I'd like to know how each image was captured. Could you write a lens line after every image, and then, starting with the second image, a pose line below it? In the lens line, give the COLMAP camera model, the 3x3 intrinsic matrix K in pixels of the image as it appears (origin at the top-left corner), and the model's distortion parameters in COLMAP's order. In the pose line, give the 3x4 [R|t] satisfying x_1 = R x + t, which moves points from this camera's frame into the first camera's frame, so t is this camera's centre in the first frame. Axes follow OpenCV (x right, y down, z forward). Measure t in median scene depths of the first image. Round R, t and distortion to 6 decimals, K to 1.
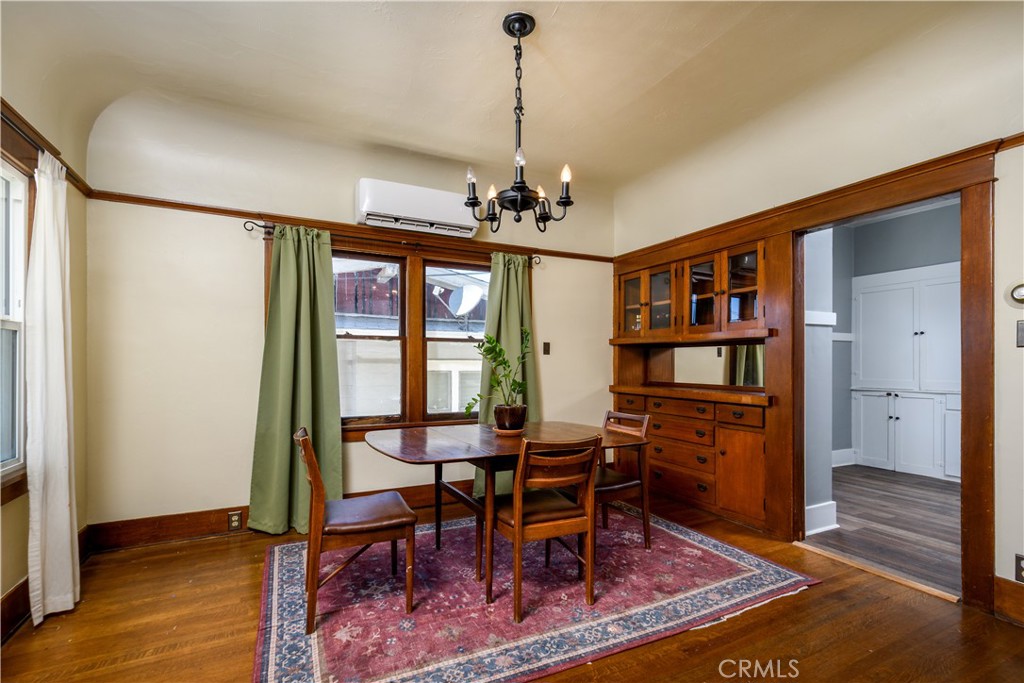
lens RADIAL K [[462.1, 0, 508.5], [0, 462.1, 364.3], [0, 0, 1]] dist [-0.000939, -0.000010]
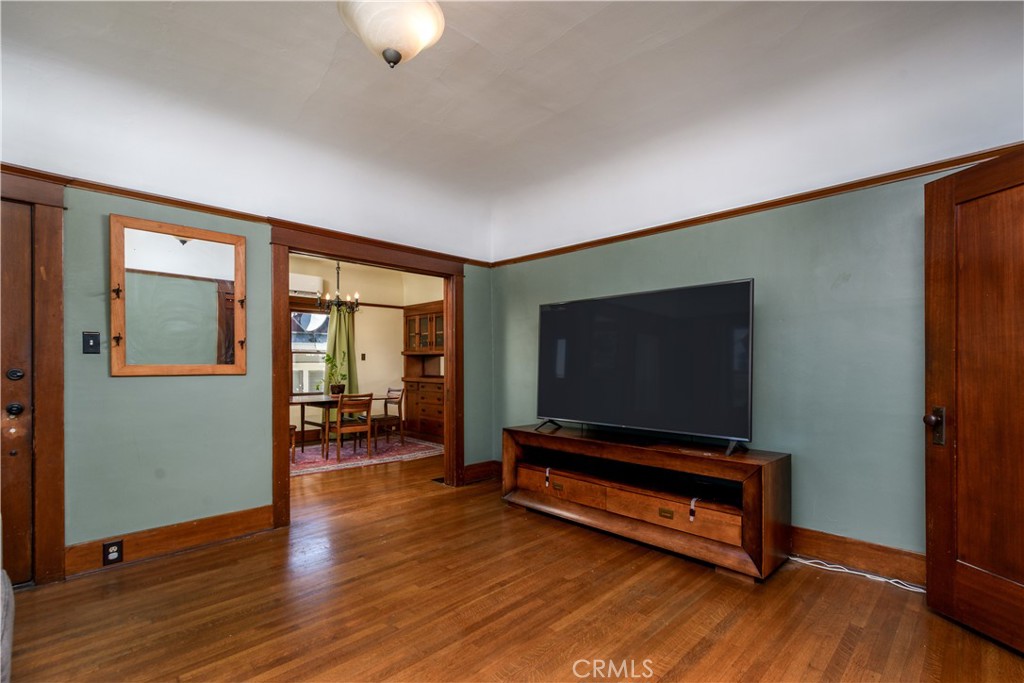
lens RADIAL K [[462.1, 0, 508.5], [0, 462.1, 364.3], [0, 0, 1]] dist [-0.000939, -0.000010]
pose [[0.952012, -0.003153, 0.306043, 0.070455], [0.004099, 0.999989, -0.002450, 0.000999], [-0.306032, 0.003587, 0.952015, -0.905008]]
